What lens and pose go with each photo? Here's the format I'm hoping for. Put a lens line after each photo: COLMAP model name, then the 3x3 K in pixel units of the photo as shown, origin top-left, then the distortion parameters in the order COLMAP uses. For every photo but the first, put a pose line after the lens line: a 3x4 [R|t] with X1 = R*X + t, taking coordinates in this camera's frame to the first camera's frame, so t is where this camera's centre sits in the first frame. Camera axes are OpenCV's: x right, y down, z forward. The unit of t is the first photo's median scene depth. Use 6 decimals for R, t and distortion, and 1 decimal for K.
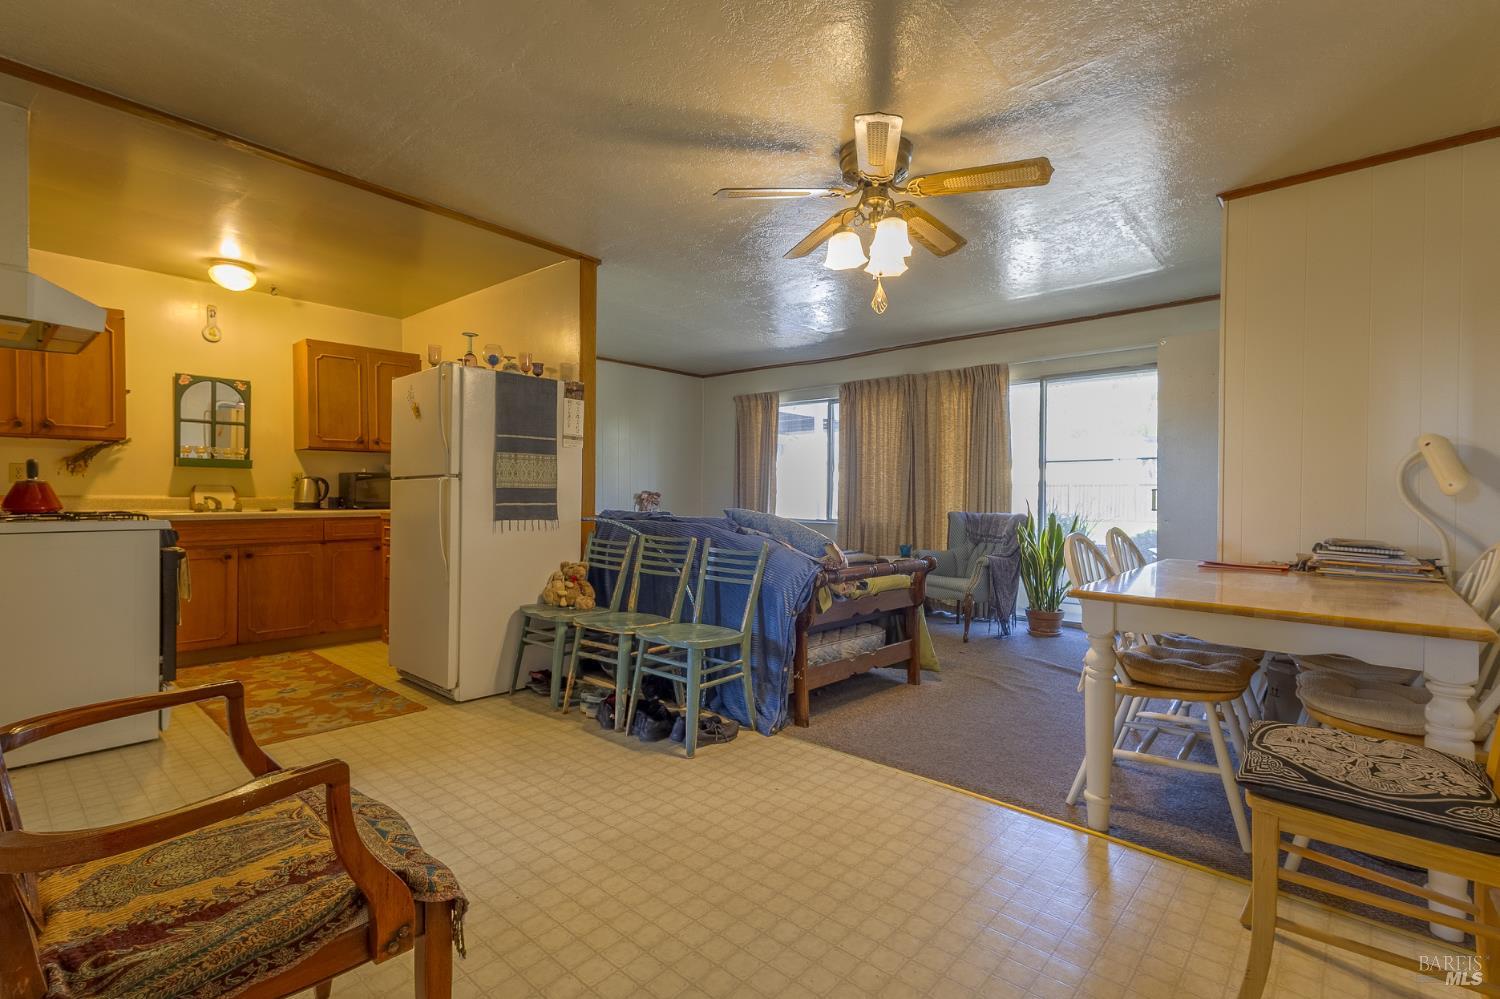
lens RADIAL K [[677.6, 0, 750.0], [0, 677.6, 499.5], [0, 0, 1]] dist [0.014060, -0.001445]
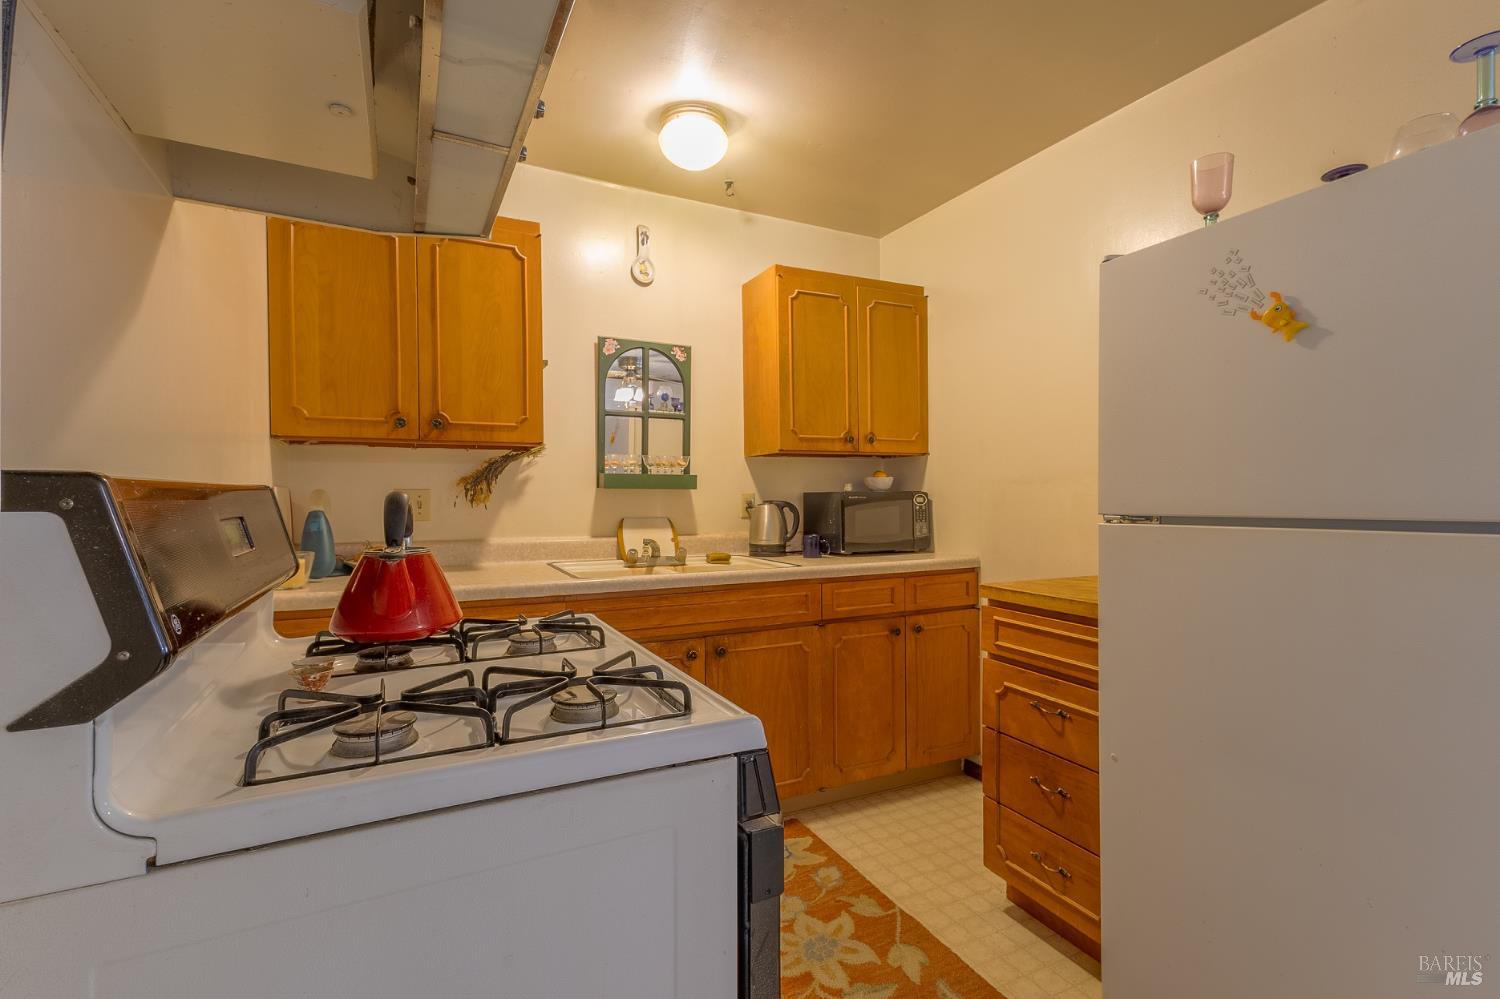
lens RADIAL K [[677.6, 0, 750.0], [0, 677.6, 499.5], [0, 0, 1]] dist [0.014060, -0.001445]
pose [[0.926686, -0.005050, -0.375804, -0.462978], [0.003979, 0.999986, -0.003627, -0.033965], [0.375816, 0.001866, 0.926692, 0.464086]]
